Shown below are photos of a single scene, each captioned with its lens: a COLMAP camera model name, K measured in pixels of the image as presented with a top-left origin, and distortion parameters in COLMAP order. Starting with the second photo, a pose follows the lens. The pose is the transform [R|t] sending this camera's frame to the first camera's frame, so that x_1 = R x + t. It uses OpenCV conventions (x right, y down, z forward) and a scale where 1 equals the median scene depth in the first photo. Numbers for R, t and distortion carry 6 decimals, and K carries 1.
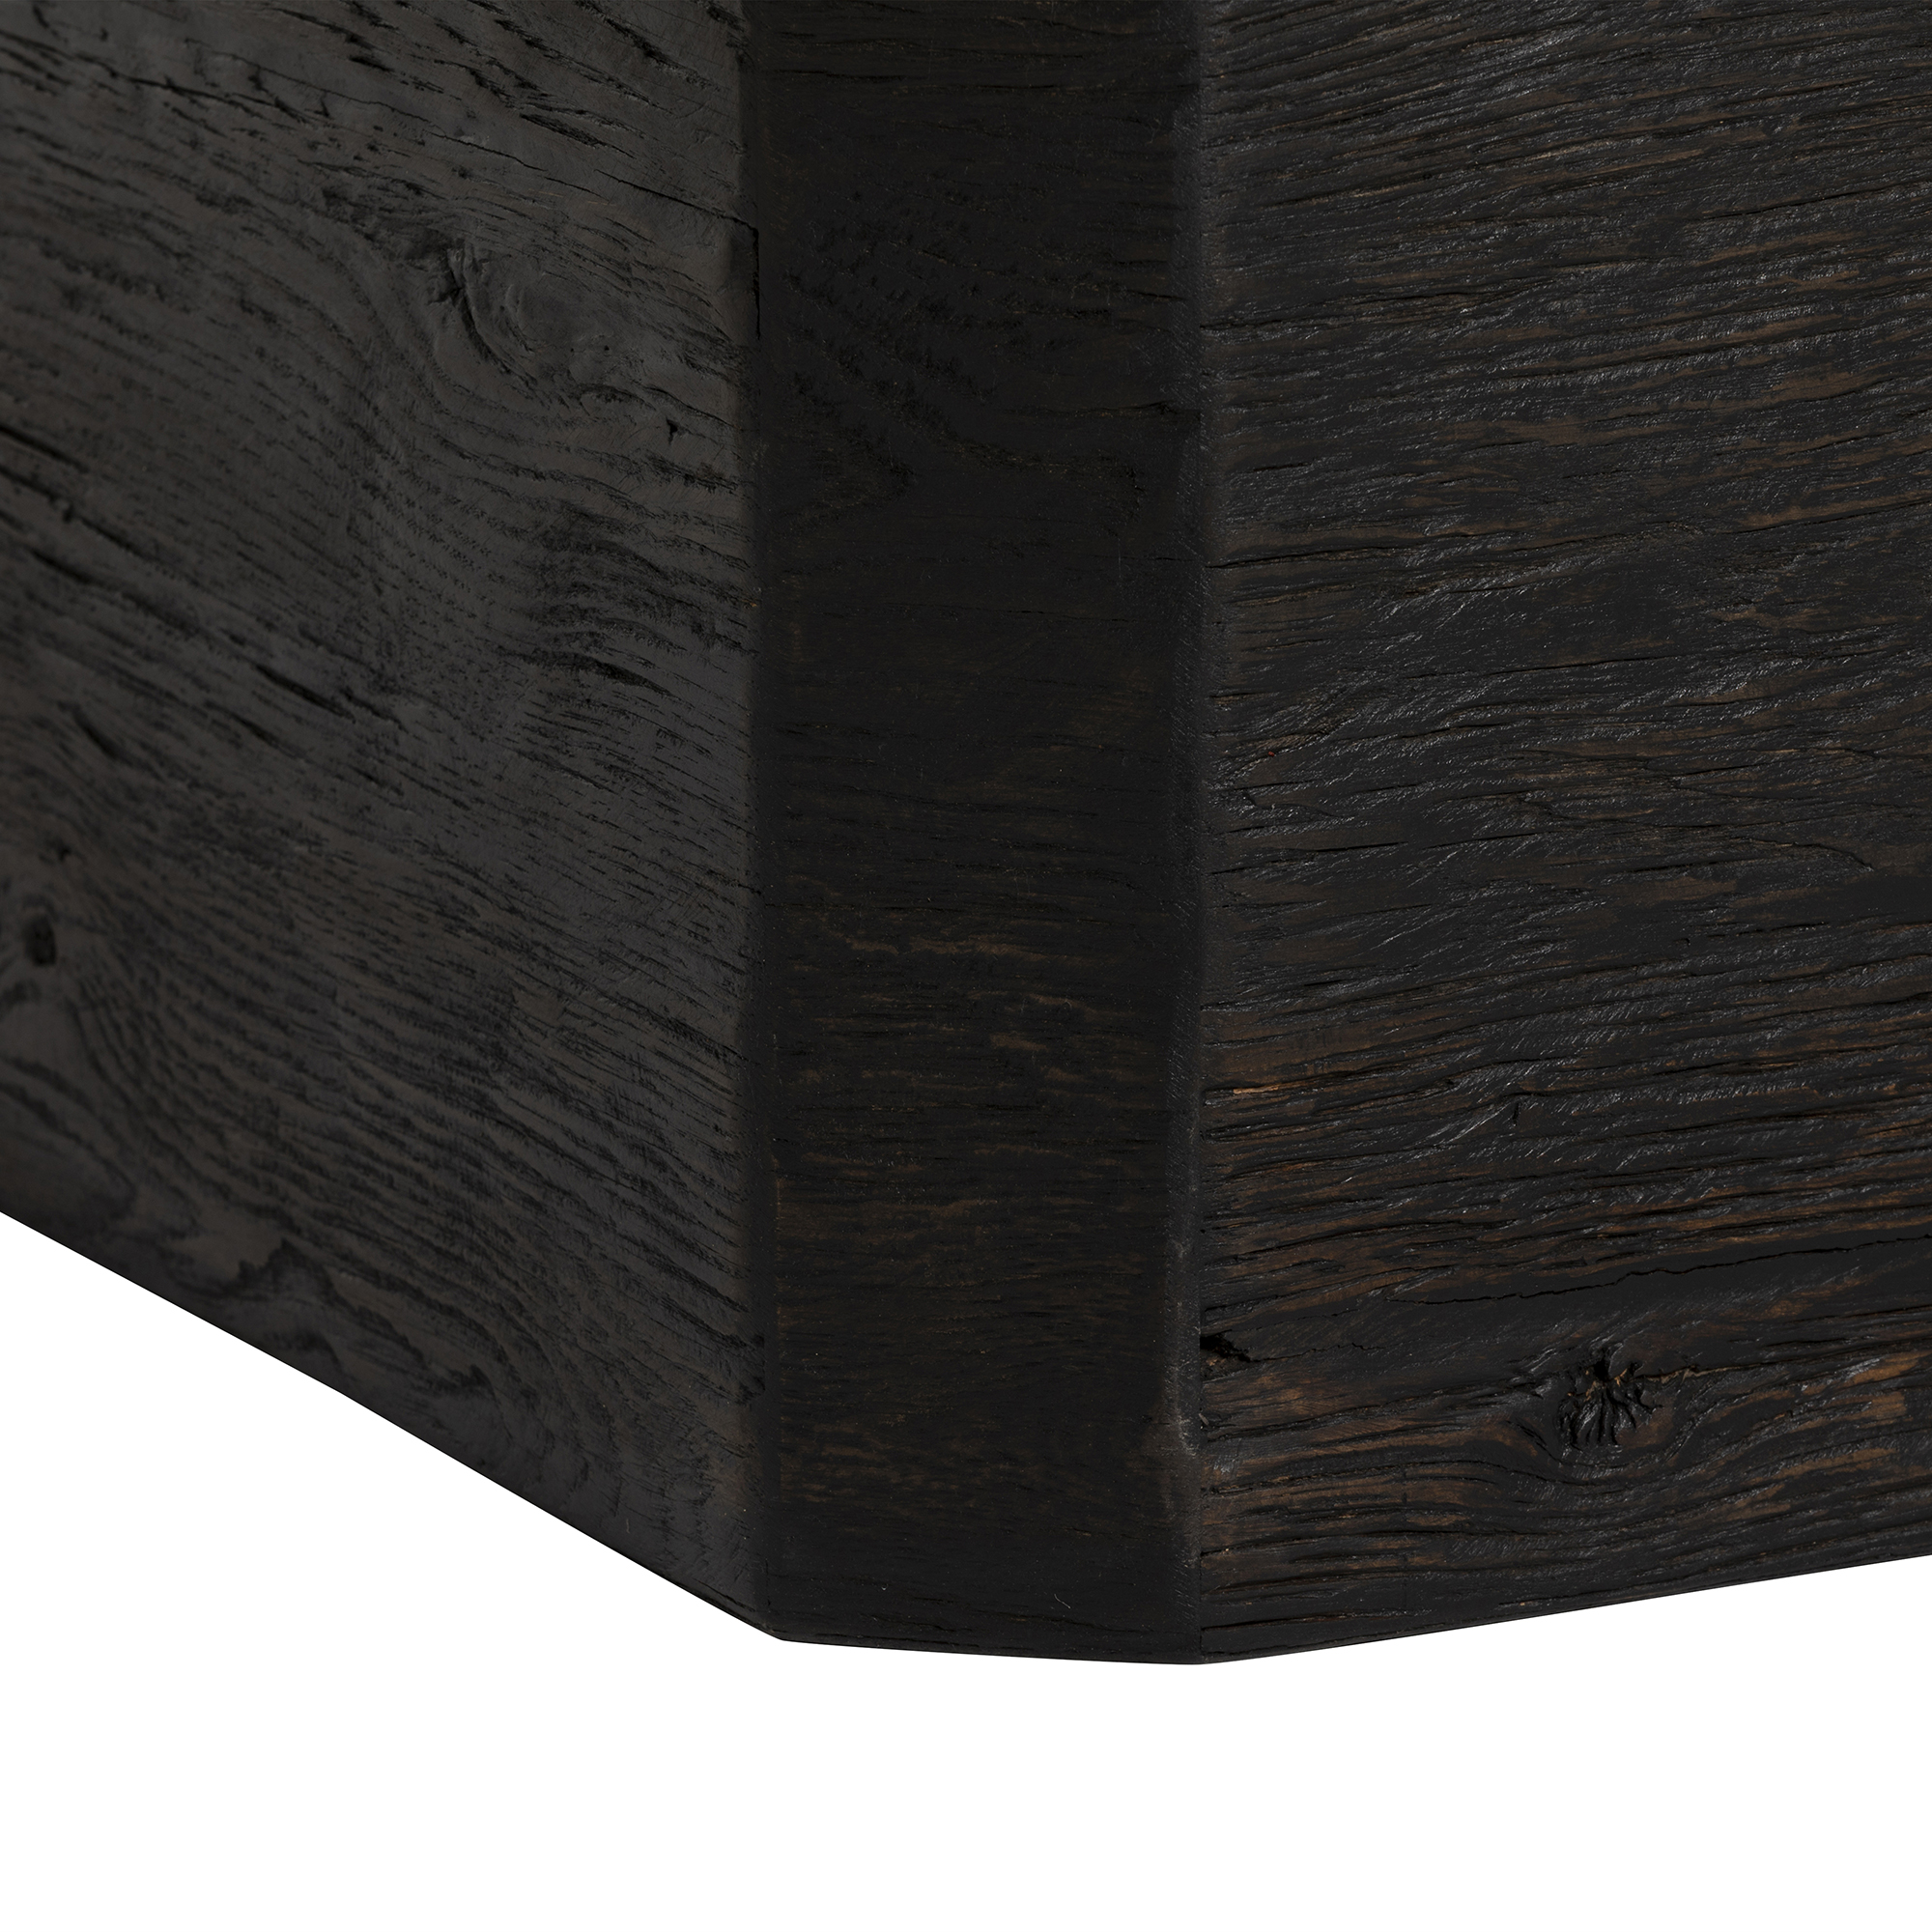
lens RADIAL K [[14106.1, 0, 966.1], [0, 14106.1, 965.9], [0, 0, 1]] dist [0.157706, 0.000000]
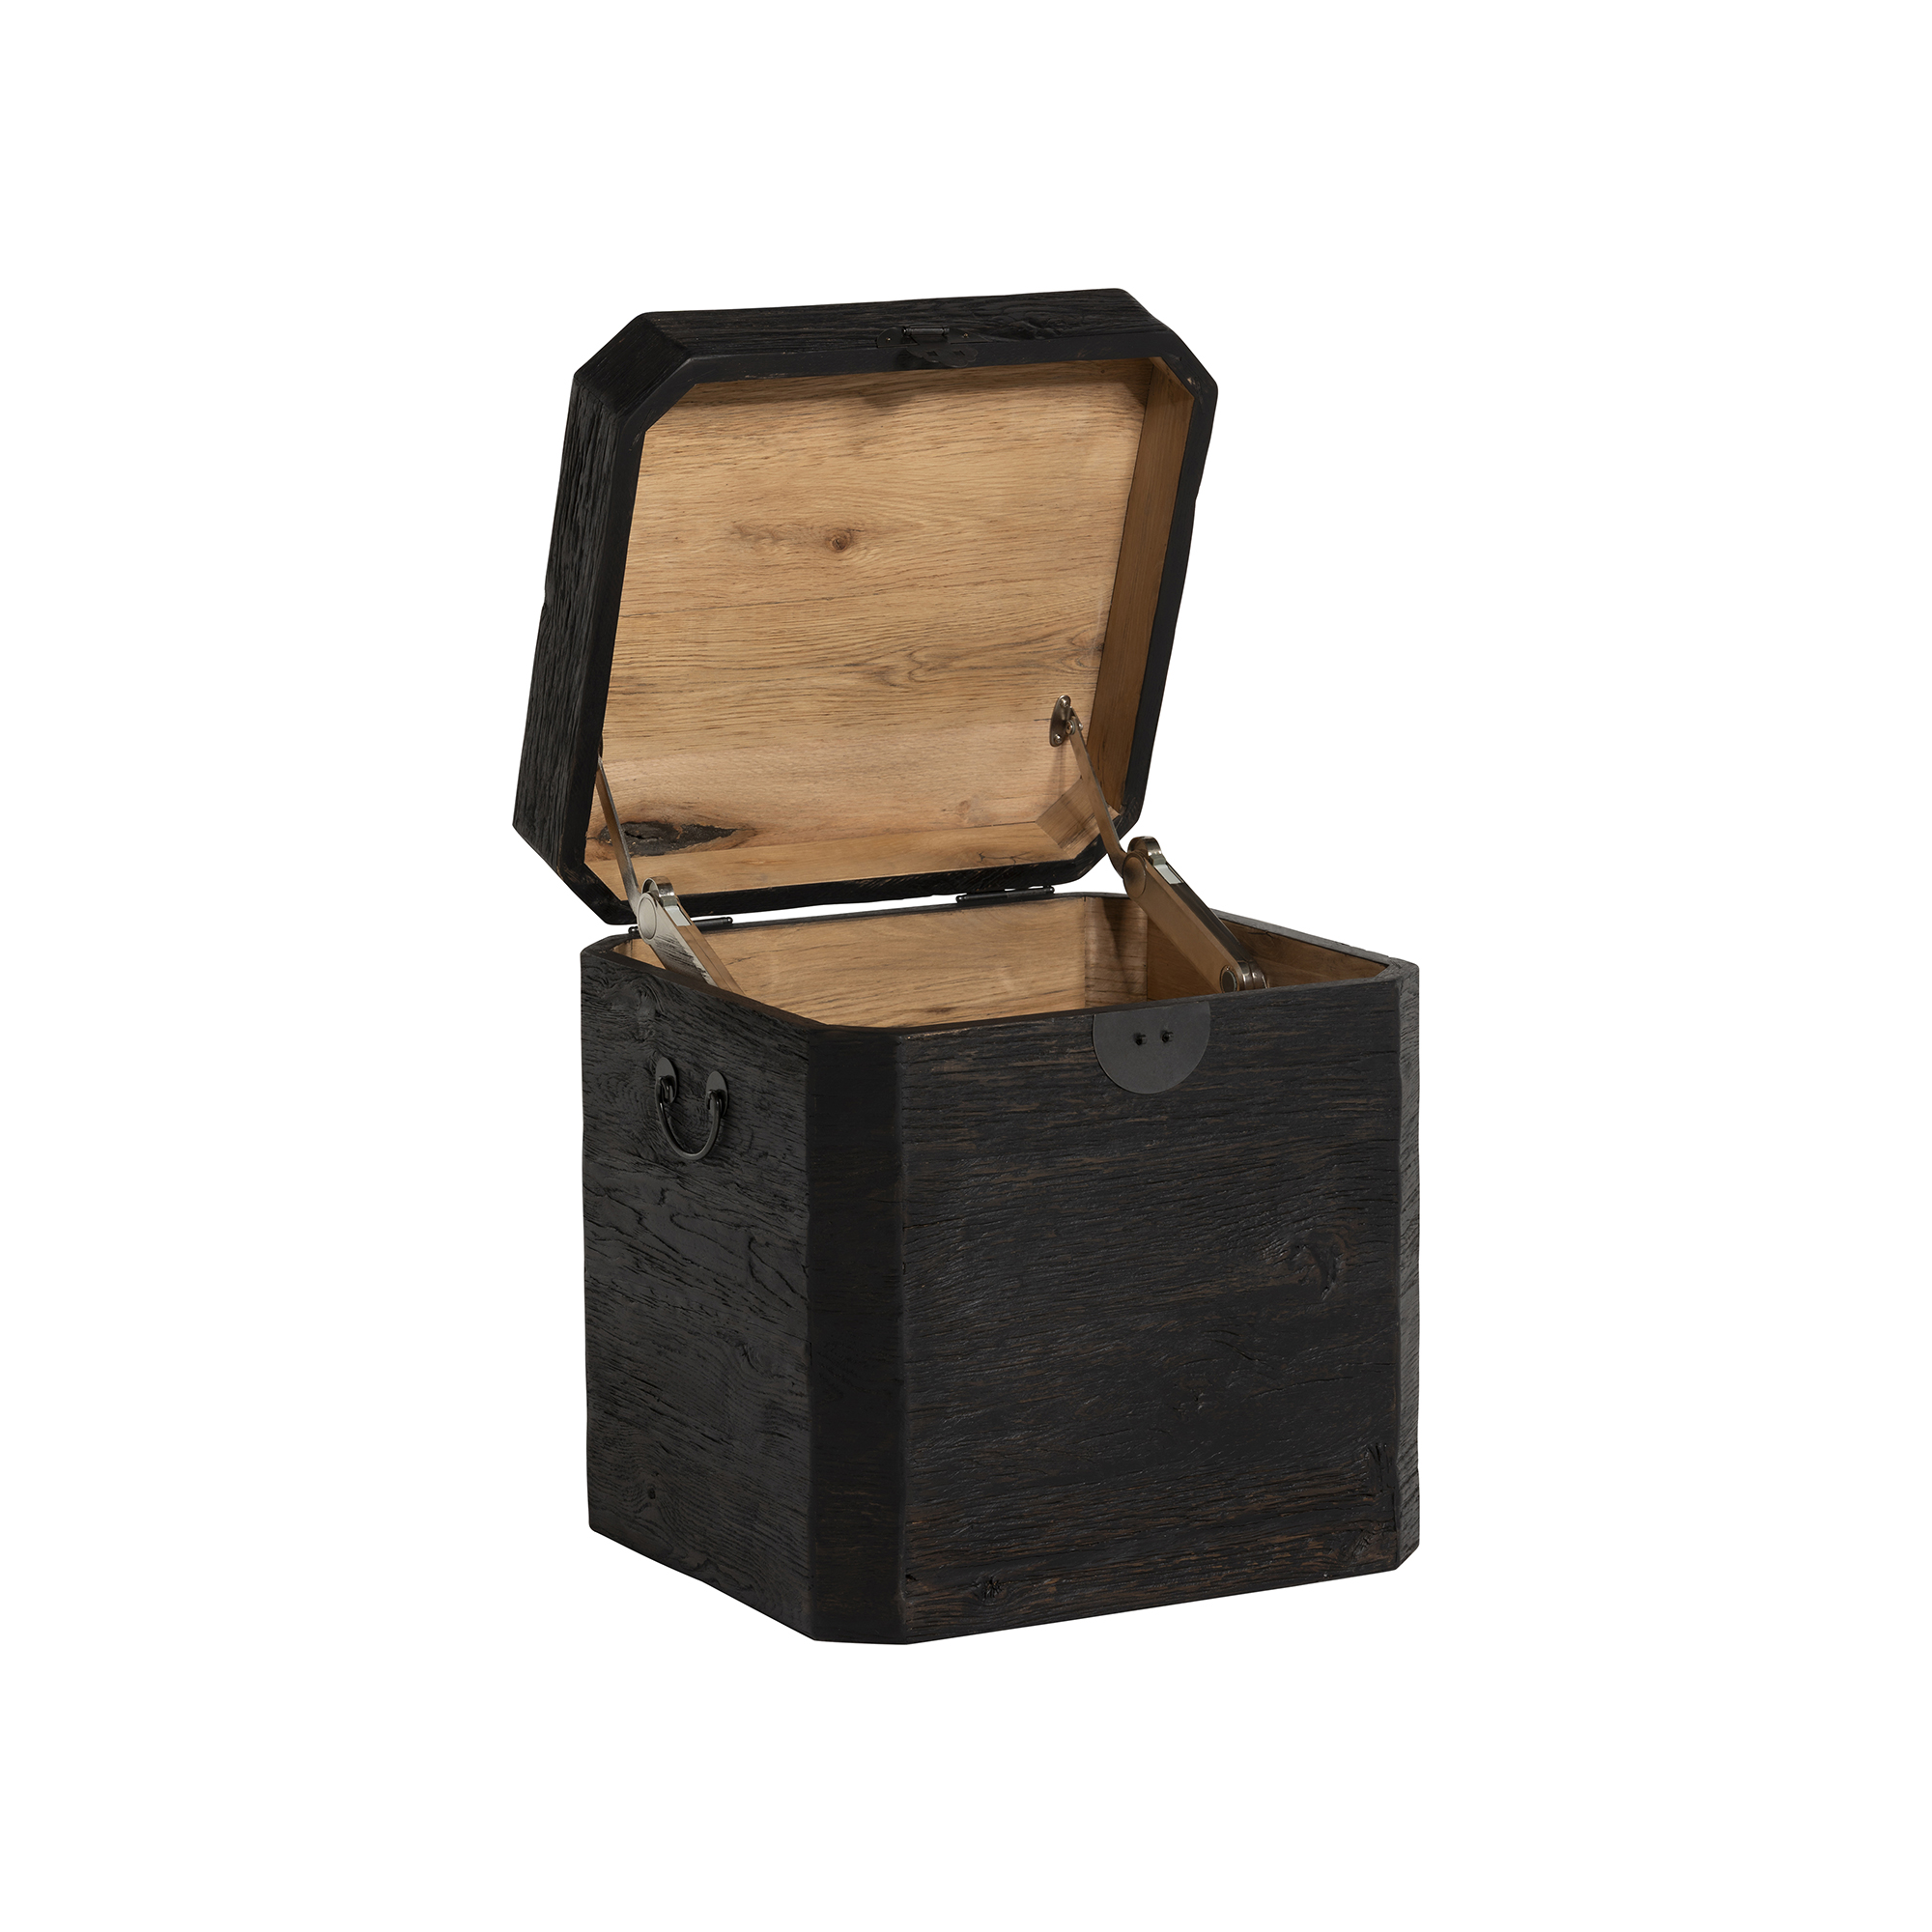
lens RADIAL K [[9417.3, 0, 966.2], [0, 9417.3, 965.7], [0, 0, 1]] dist [0.360343, 0.000000]
pose [[0.999806, -0.007250, 0.018315, -0.019578], [0.008279, 0.998352, -0.056788, 0.001987], [-0.017873, 0.056928, 0.998218, -2.165543]]
